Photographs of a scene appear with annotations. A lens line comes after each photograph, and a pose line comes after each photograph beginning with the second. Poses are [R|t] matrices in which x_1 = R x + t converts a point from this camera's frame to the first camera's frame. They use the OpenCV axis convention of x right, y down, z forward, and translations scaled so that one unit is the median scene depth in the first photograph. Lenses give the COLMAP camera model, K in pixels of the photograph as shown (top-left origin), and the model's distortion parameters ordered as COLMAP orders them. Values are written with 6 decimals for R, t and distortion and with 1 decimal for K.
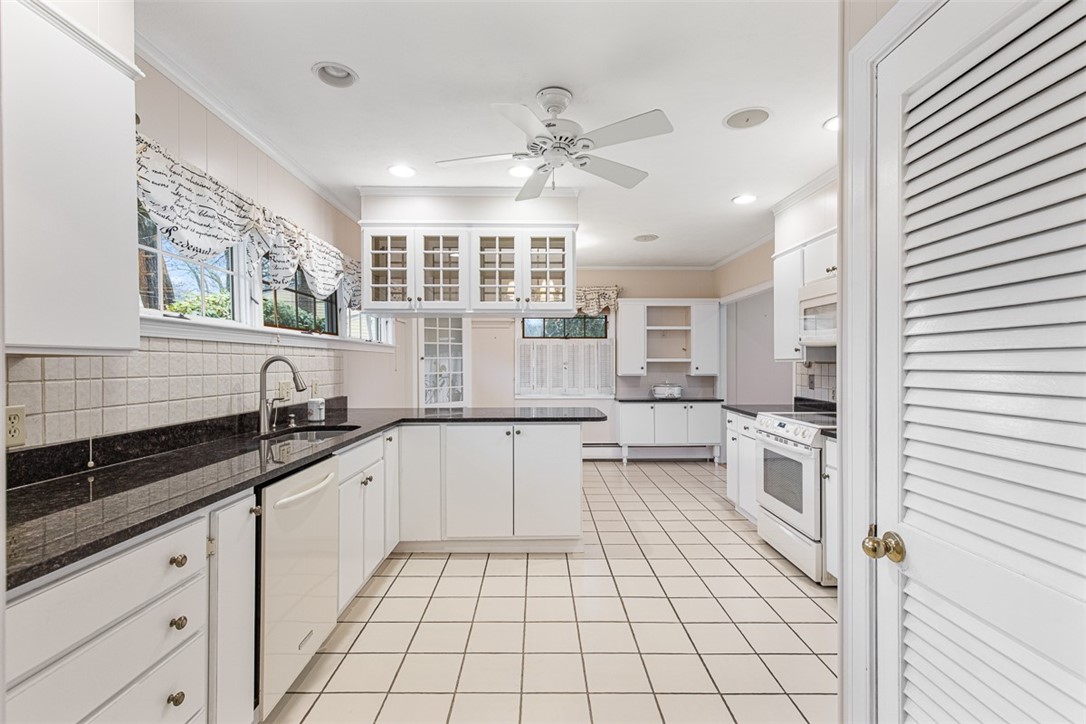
lens RADIAL K [[489.6, 0, 543.0], [0, 489.6, 362.0], [0, 0, 1]] dist [0.000679, -0.000060]
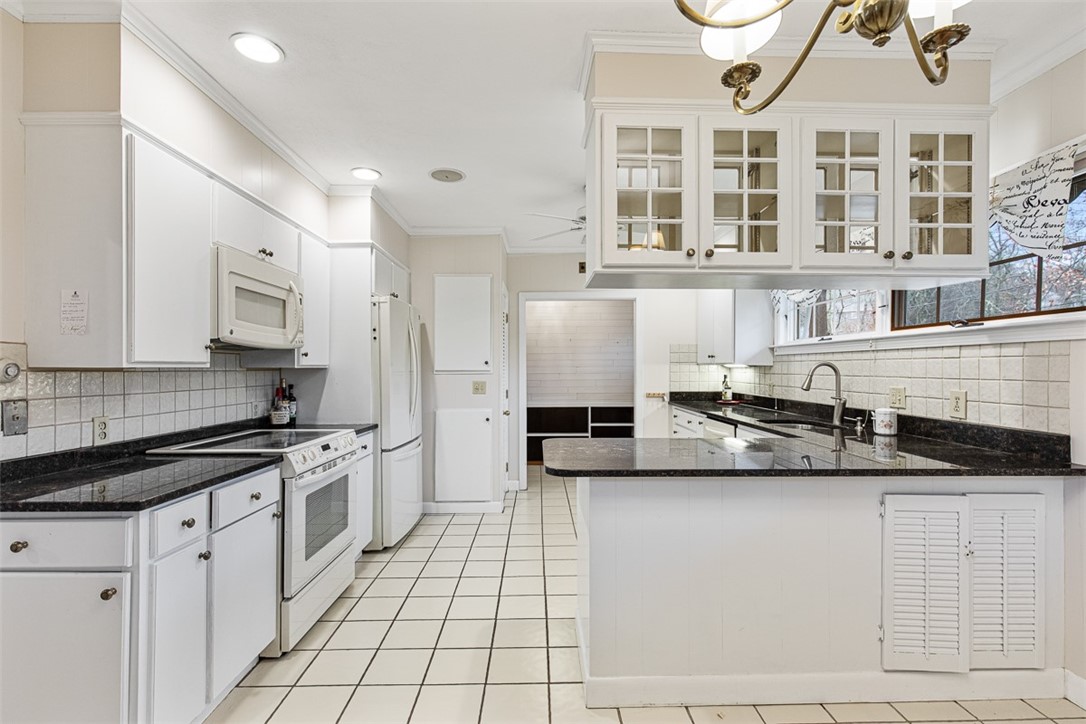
lens RADIAL K [[489.6, 0, 543.0], [0, 489.6, 362.0], [0, 0, 1]] dist [0.000679, -0.000060]
pose [[-0.999980, 0.002676, -0.005703, 0.128013], [0.002750, 0.999913, -0.012921, 0.001845], [0.005668, -0.012937, -0.999900, 1.628858]]
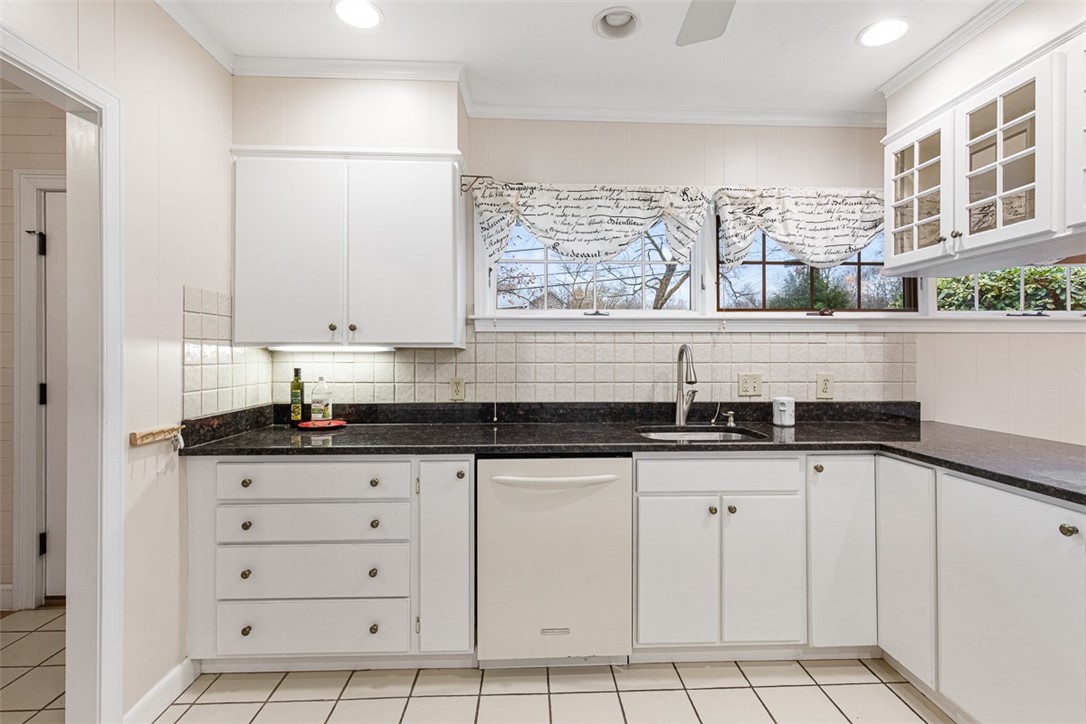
lens RADIAL K [[494.2, 0, 544.2], [0, 494.2, 353.3], [0, 0, 1]] dist [0.002534, 0.000173]
pose [[0.028432, 0.000836, -0.999595, 0.282272], [0.002388, 0.999997, 0.000904, 0.002149], [0.999593, -0.002412, 0.028430, 0.518439]]
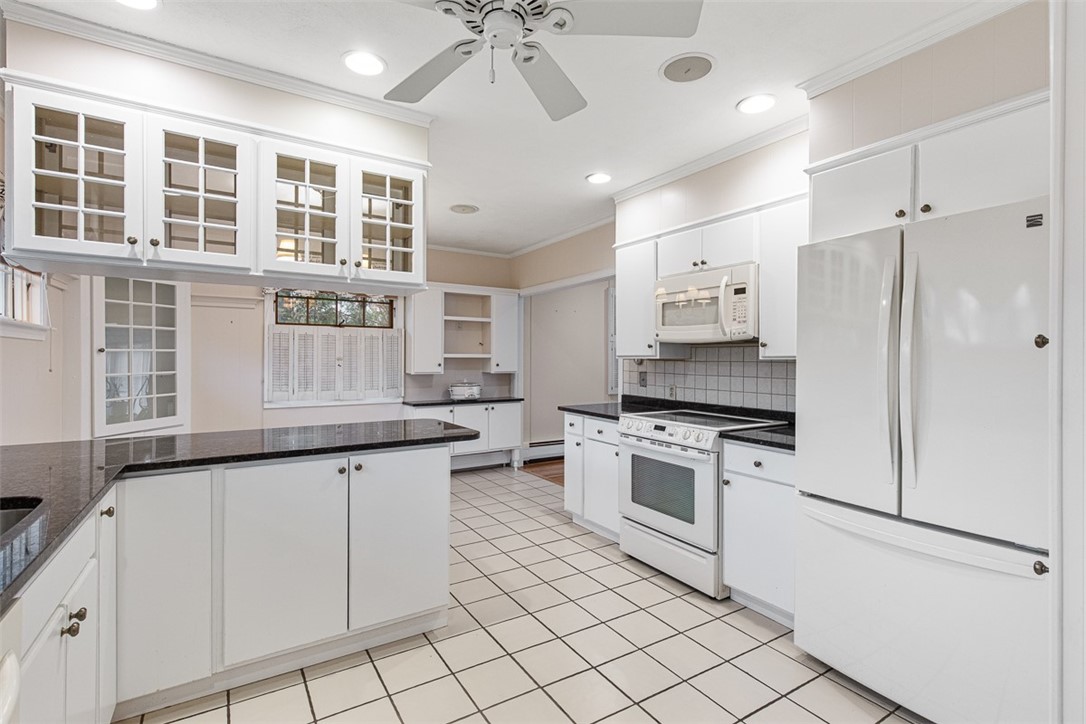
lens RADIAL K [[504.3, 0, 542.4], [0, 504.3, 355.2], [0, 0, 1]] dist [0.000981, -0.000151]
pose [[0.852574, 0.007184, 0.522558, -0.173751], [-0.004873, 0.999971, -0.005796, -0.000509], [-0.522584, 0.002395, 0.852584, 0.283243]]
